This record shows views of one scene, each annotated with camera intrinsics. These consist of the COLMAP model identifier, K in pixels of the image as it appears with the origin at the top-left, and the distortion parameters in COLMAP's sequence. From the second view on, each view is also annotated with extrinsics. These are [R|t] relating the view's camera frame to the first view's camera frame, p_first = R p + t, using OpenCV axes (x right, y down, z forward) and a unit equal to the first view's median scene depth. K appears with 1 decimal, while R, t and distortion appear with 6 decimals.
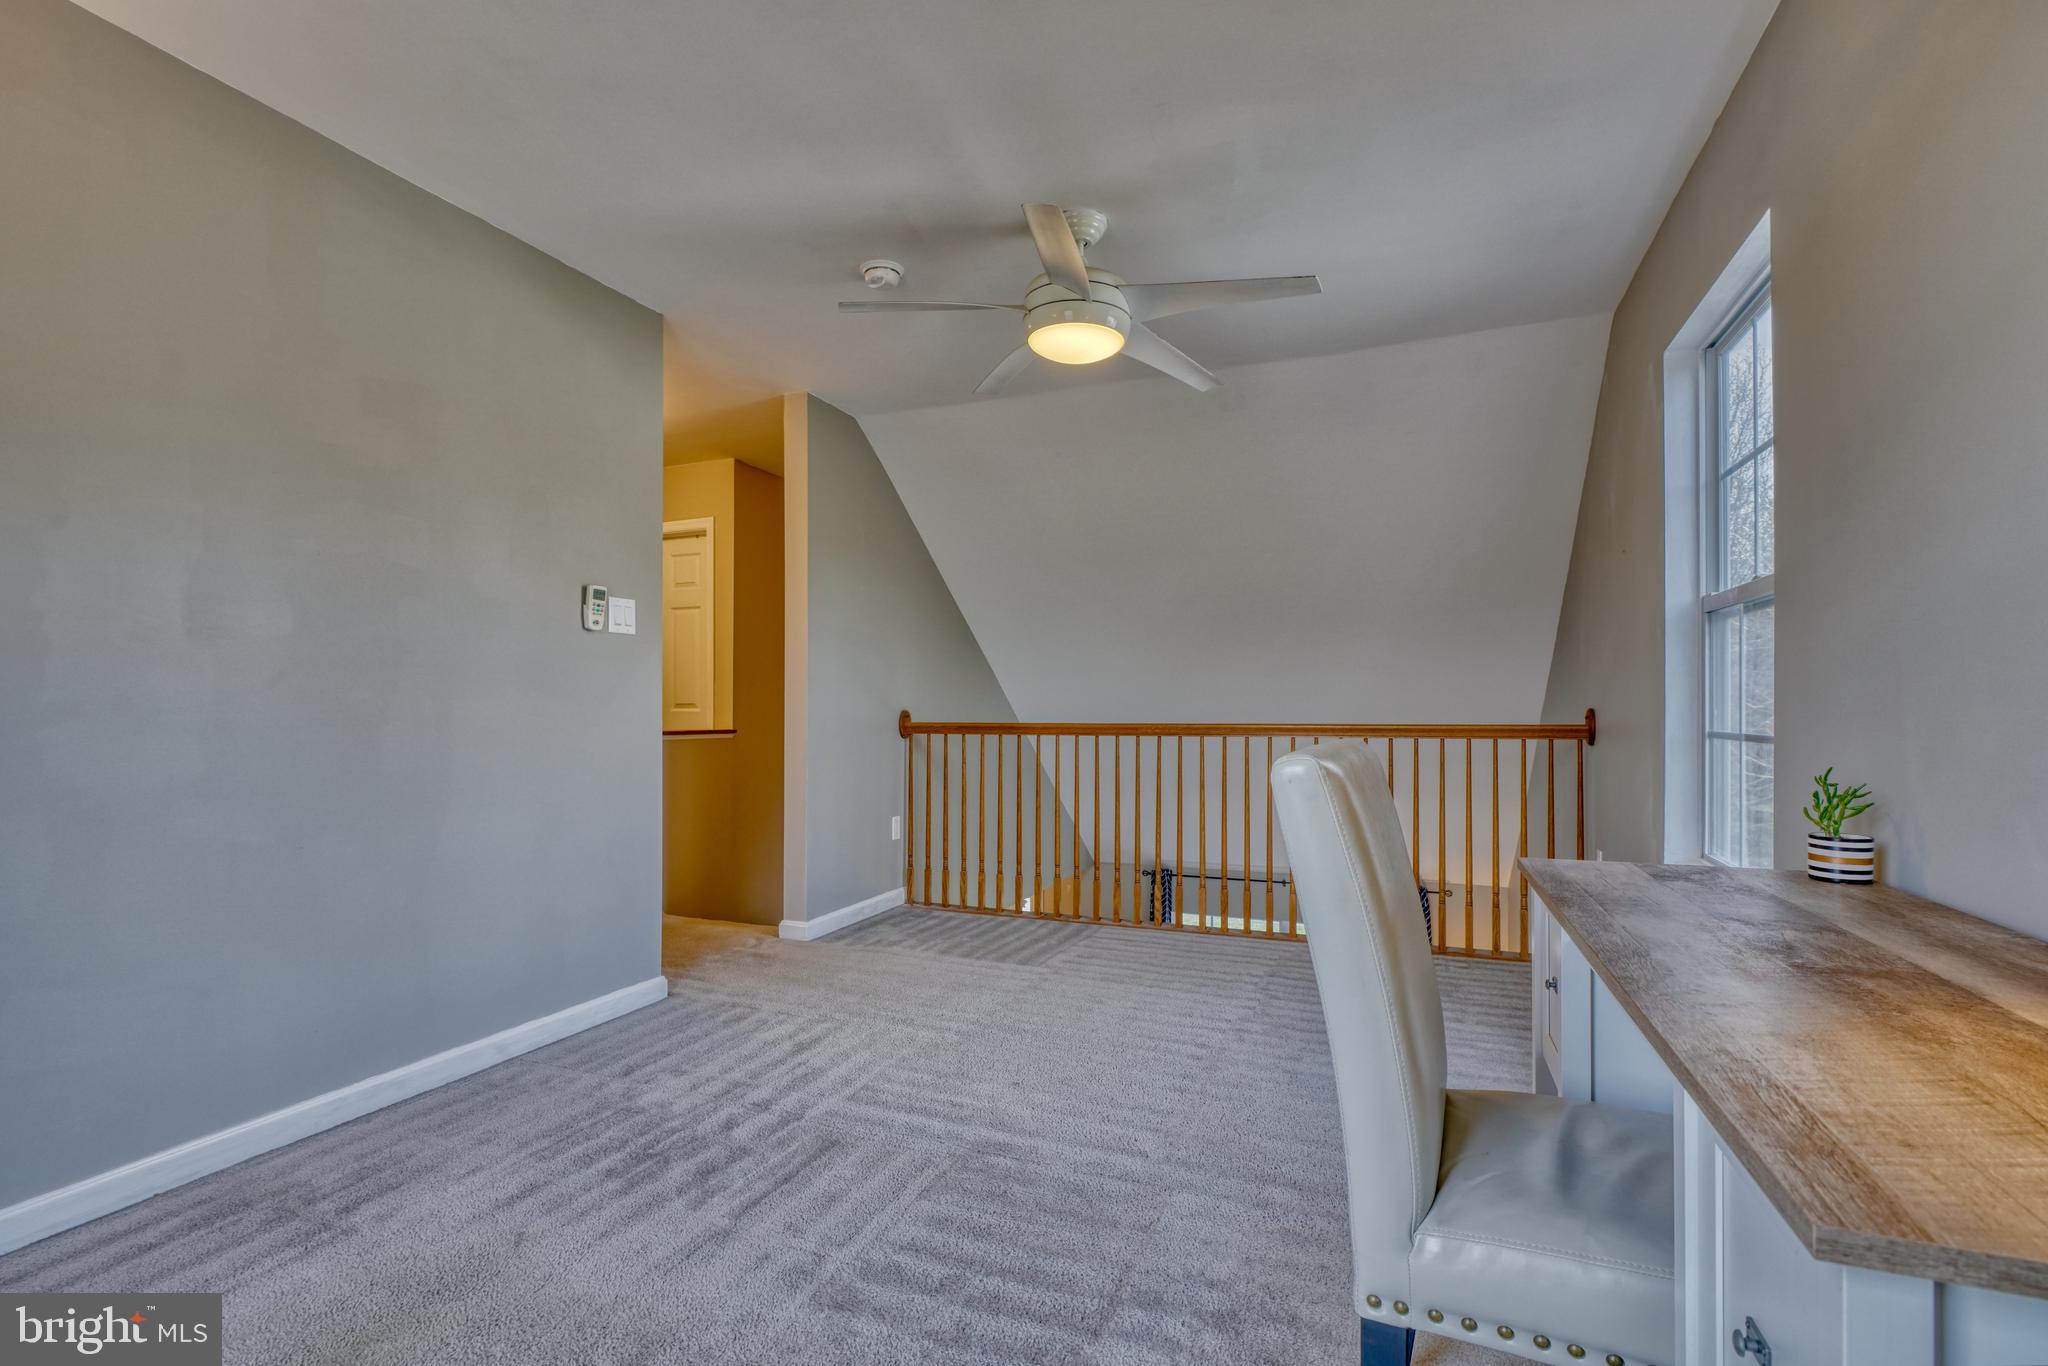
lens RADIAL K [[969.6, 0, 1016.6], [0, 969.6, 721.6], [0, 0, 1]] dist [-0.013762, 0.000149]
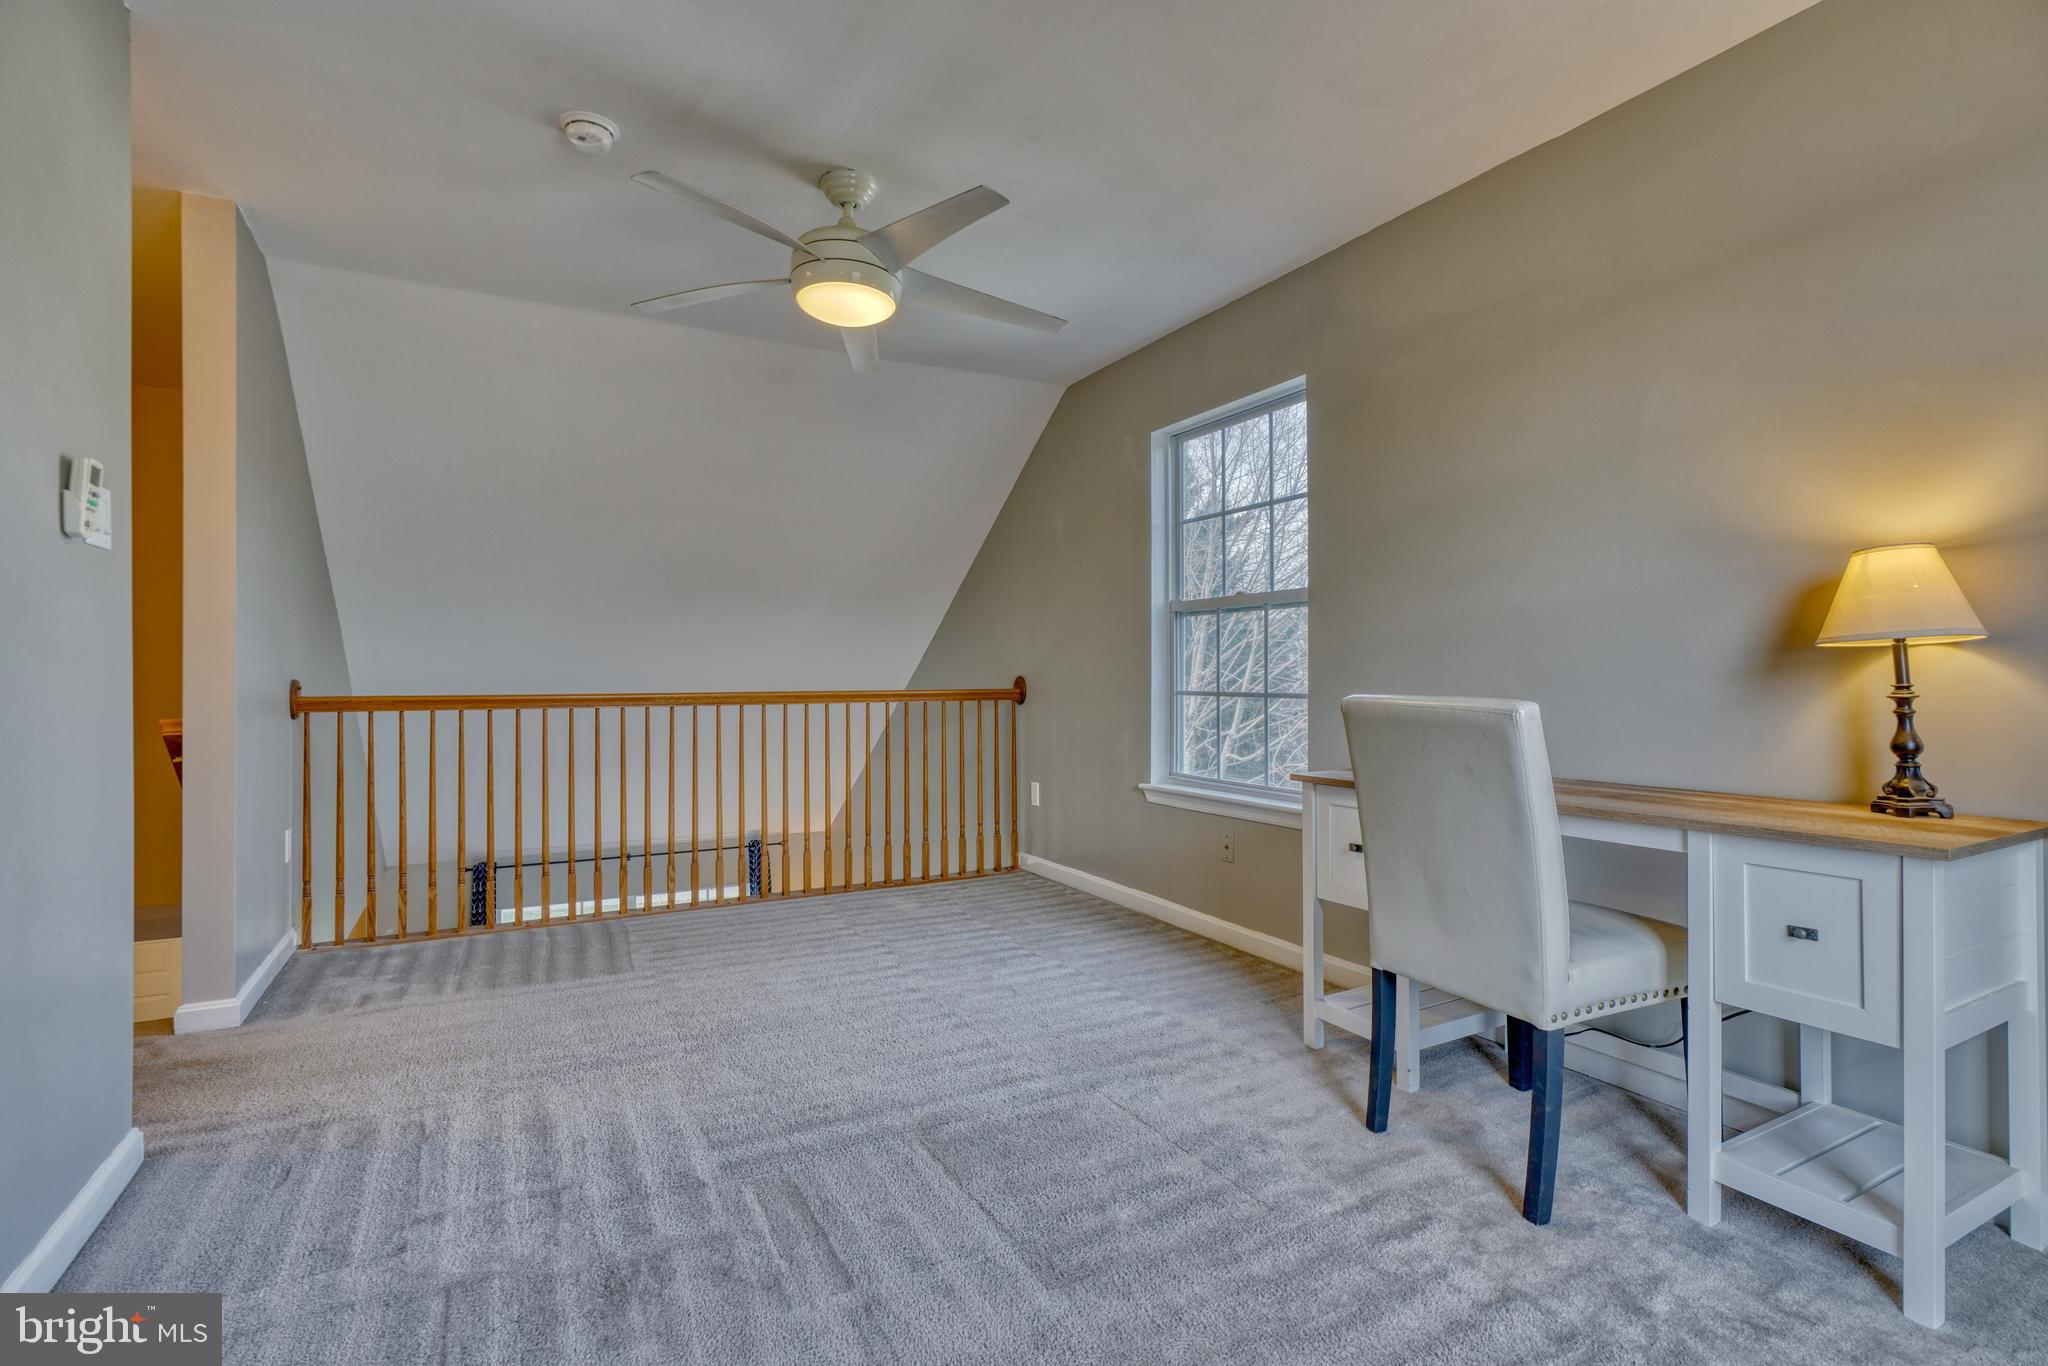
lens RADIAL K [[953.2, 0, 1013.6], [0, 953.2, 687.9], [0, 0, 1]] dist [0.000653, 0.000112]
pose [[0.633460, -0.010685, 0.773702, -0.471449], [0.013098, 0.999909, 0.003085, -0.001417], [-0.773665, 0.008180, 0.633542, 0.207454]]
